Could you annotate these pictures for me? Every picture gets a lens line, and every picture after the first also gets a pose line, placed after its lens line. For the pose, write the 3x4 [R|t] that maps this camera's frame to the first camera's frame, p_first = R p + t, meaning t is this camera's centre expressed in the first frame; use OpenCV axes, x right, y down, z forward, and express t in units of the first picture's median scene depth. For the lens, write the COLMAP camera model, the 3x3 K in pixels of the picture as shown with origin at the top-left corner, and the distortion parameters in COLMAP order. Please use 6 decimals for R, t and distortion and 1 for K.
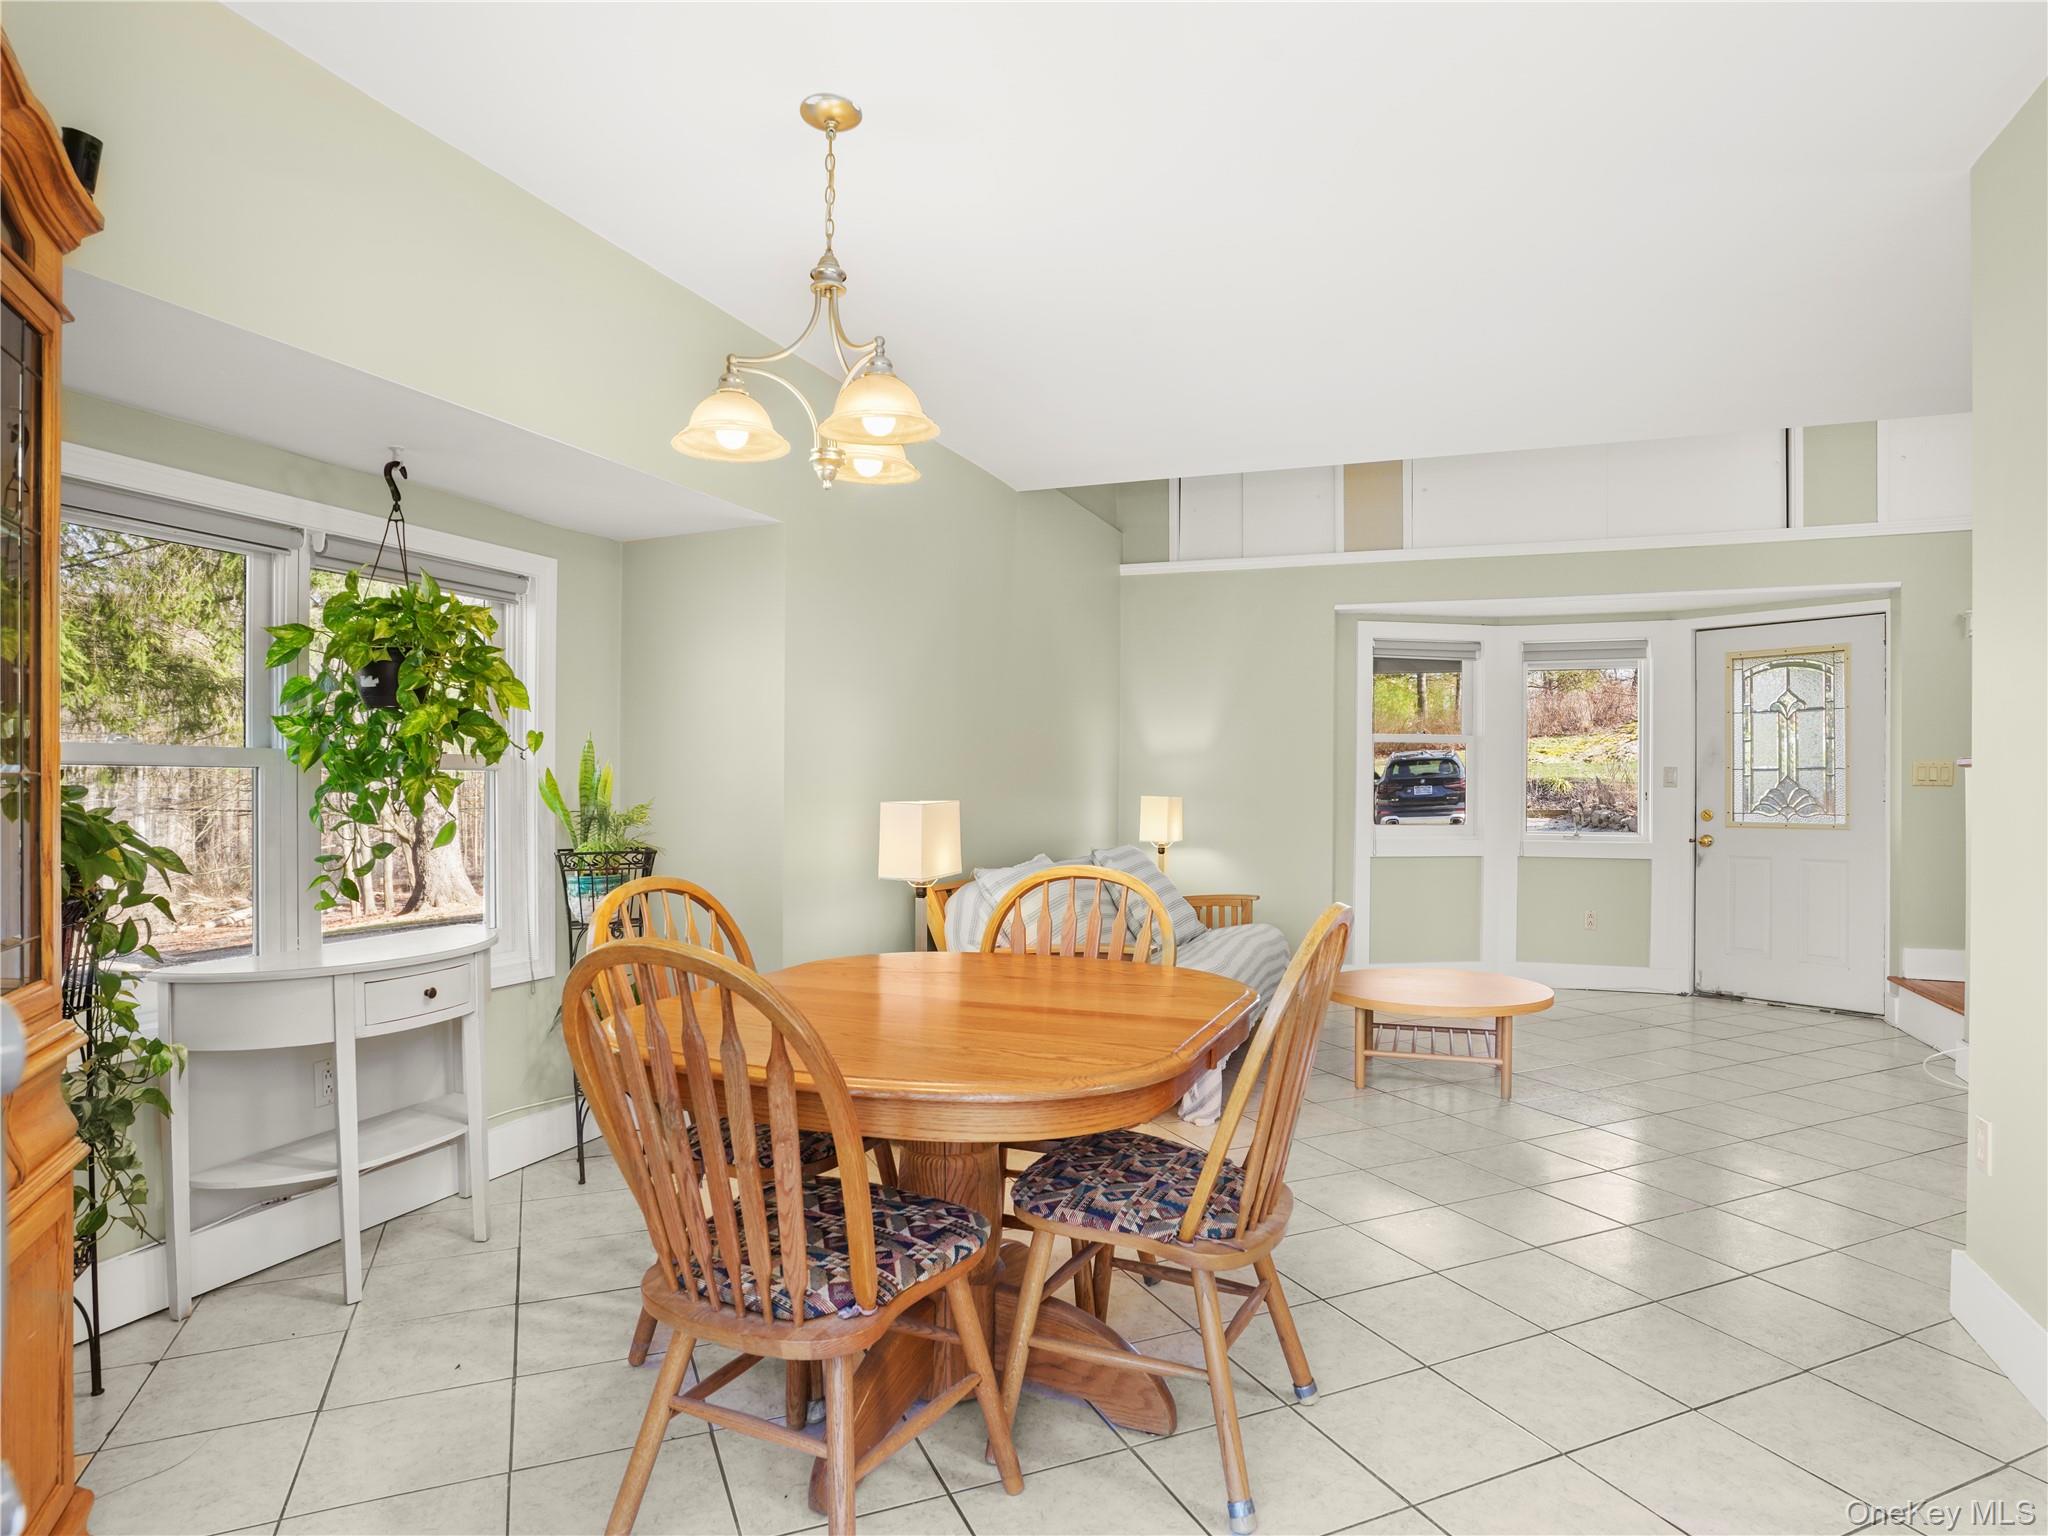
lens RADIAL K [[1152.7, 0, 1019.8], [0, 1152.7, 789.6], [0, 0, 1]] dist [-0.076780, 0.036205]
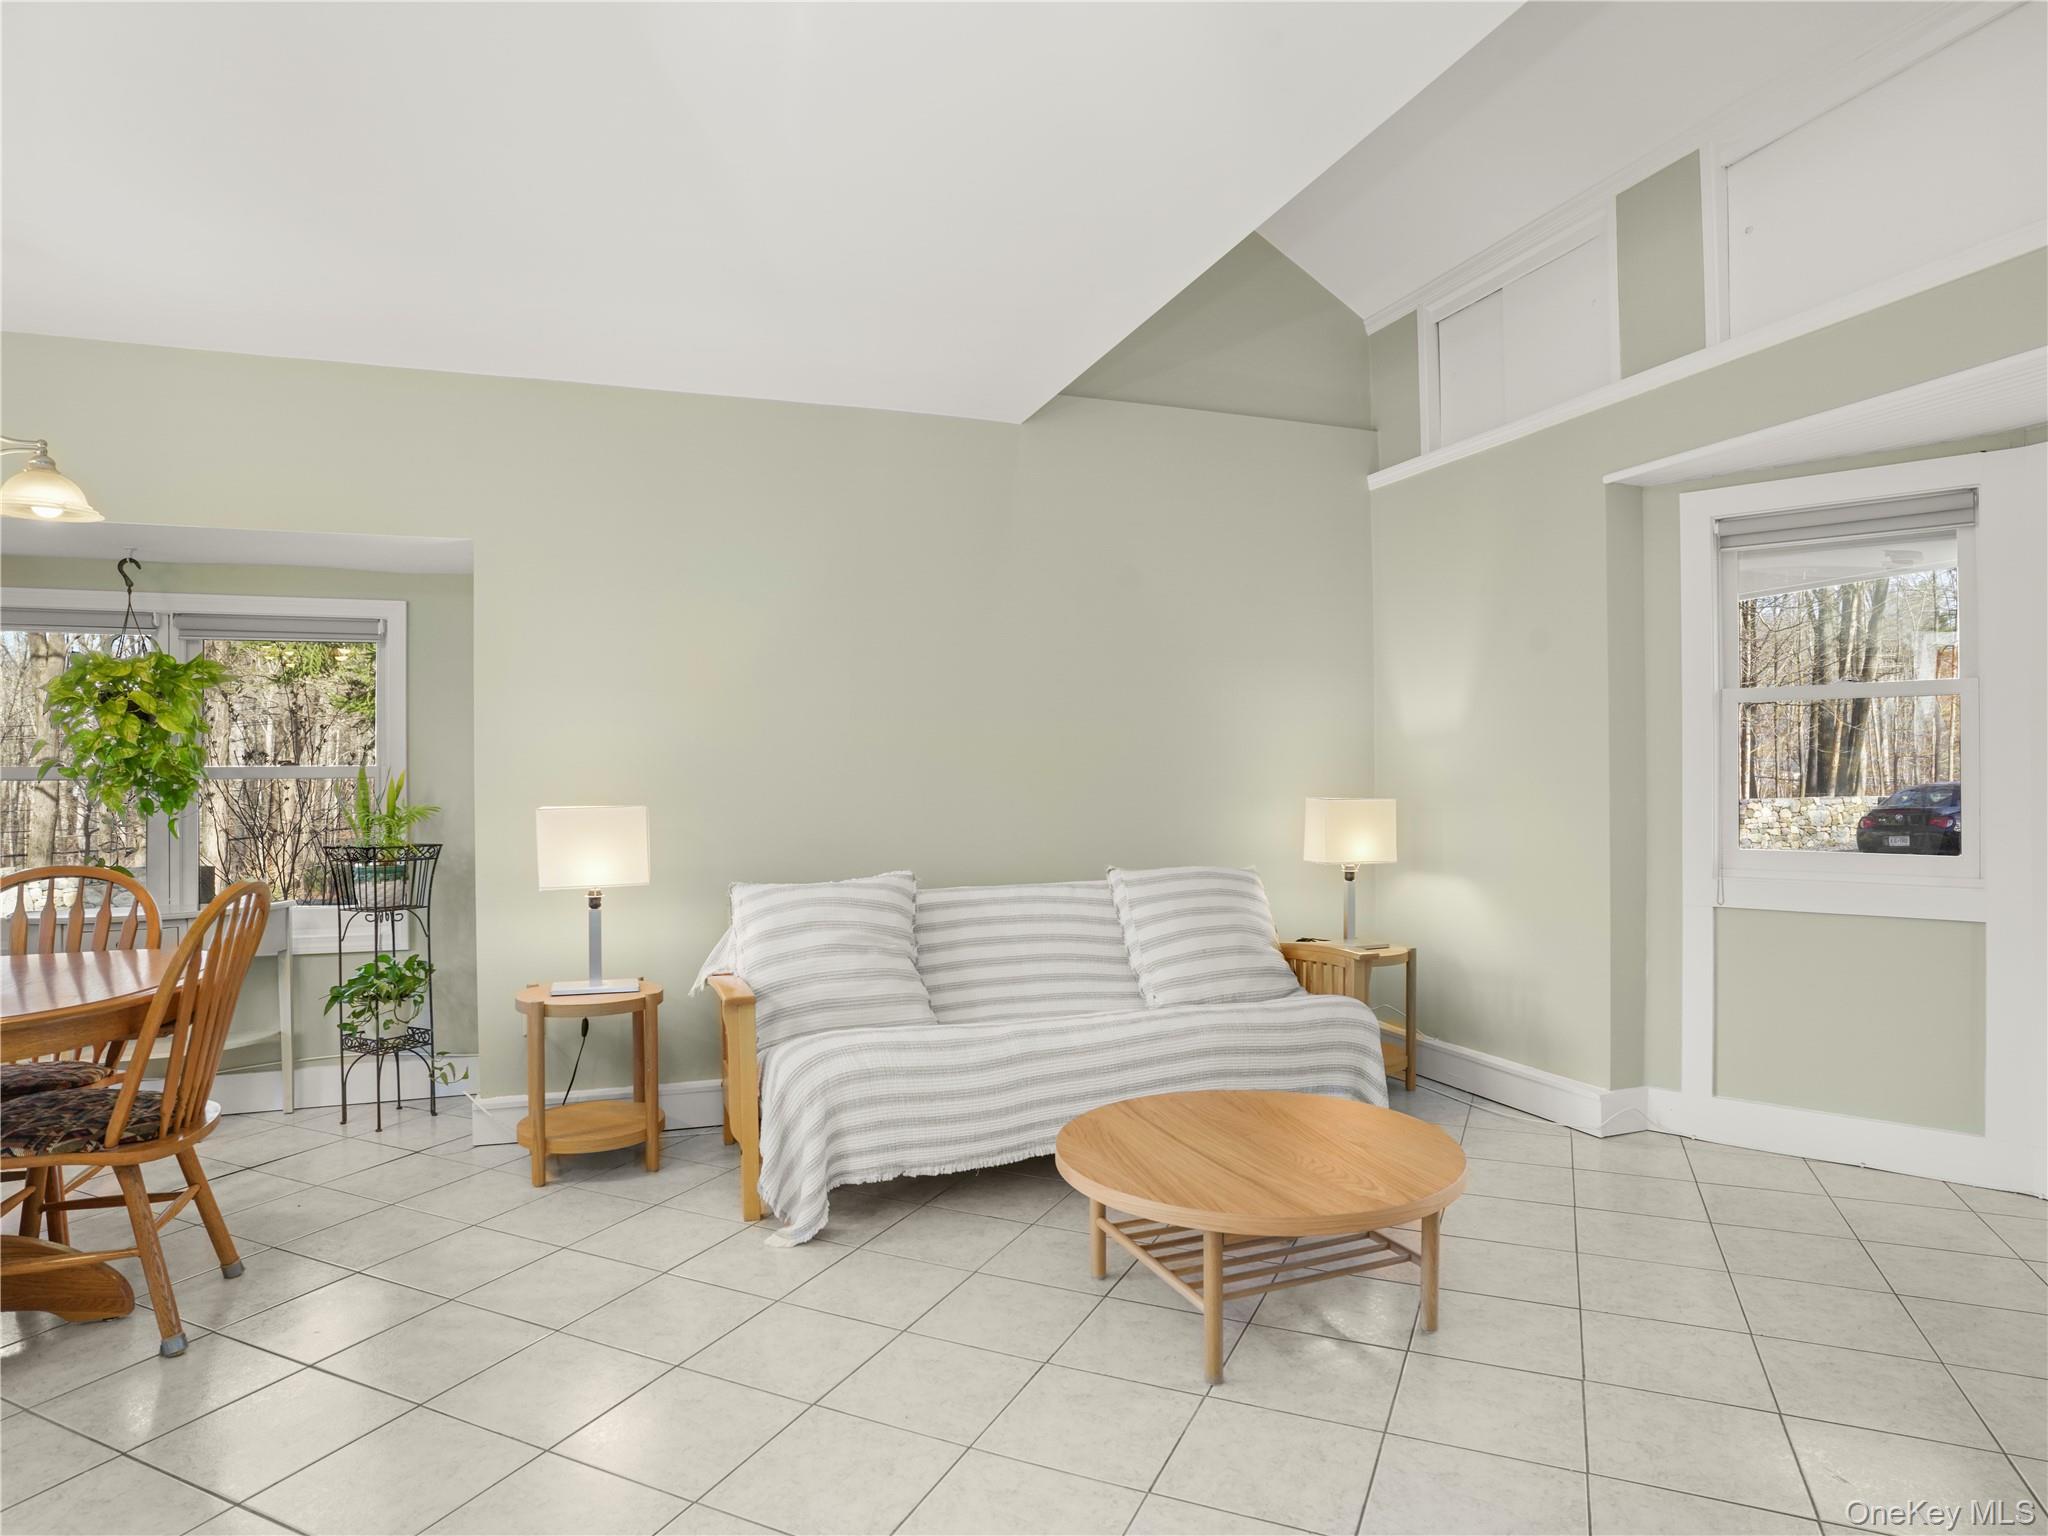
lens RADIAL K [[1152.7, 0, 1038.0], [0, 1152.7, 784.1], [0, 0, 1]] dist [-0.076780, 0.036205]
pose [[0.682352, -0.006115, -0.730998, 0.513752], [0.003487, 0.999981, -0.005110, 0.000138], [0.731016, 0.000938, 0.682360, 0.402658]]
